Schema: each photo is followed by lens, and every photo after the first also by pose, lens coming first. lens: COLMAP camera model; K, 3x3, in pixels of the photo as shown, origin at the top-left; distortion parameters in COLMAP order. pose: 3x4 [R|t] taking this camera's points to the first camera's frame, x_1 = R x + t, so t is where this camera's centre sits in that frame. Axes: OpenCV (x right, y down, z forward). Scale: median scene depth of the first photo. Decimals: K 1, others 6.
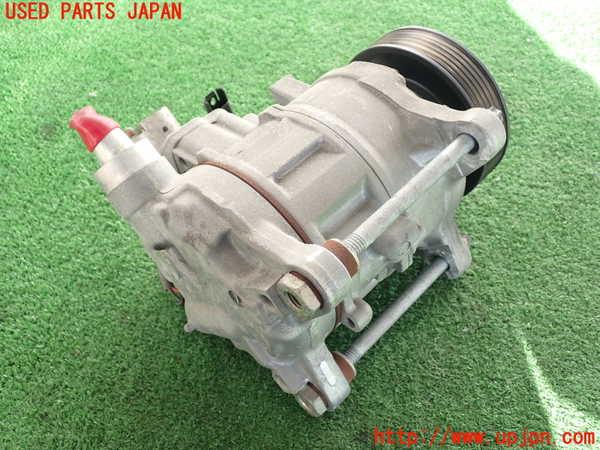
lens RADIAL K [[637.1, 0, 299.7], [0, 637.1, 224.8], [0, 0, 1]] dist [0.017267, 0.000000]
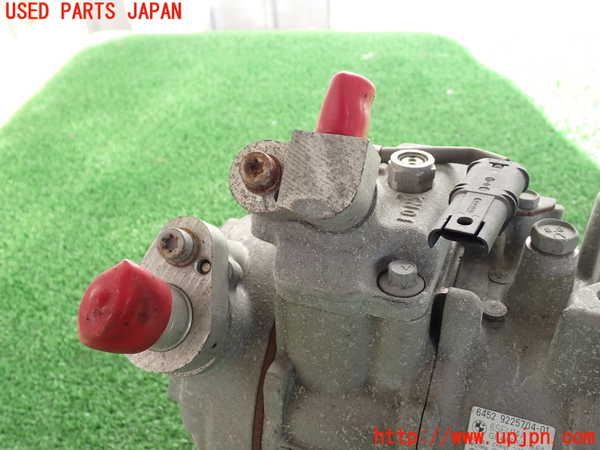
lens RADIAL K [[637.1, 0, 300.6], [0, 637.1, 225.0], [0, 0, 1]] dist [0.017267, 0.000000]
pose [[0.997266, -0.067941, -0.029071, 0.068872], [0.059208, 0.969992, -0.235819, -0.140284], [0.044220, 0.233453, 0.971362, 0.248882]]
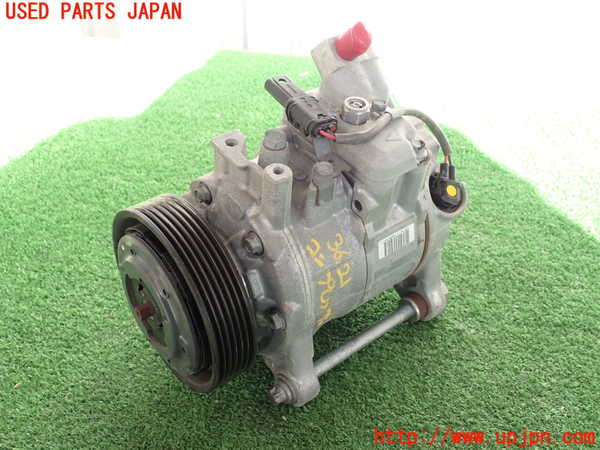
lens RADIAL K [[637.1, 0, 300.4], [0, 637.1, 225.3], [0, 0, 1]] dist [0.017267, 0.000000]
pose [[0.999786, 0.018557, -0.009166, 0.194477], [-0.020440, 0.954871, -0.296316, 0.053070], [0.003254, 0.296440, 0.955046, 0.030811]]
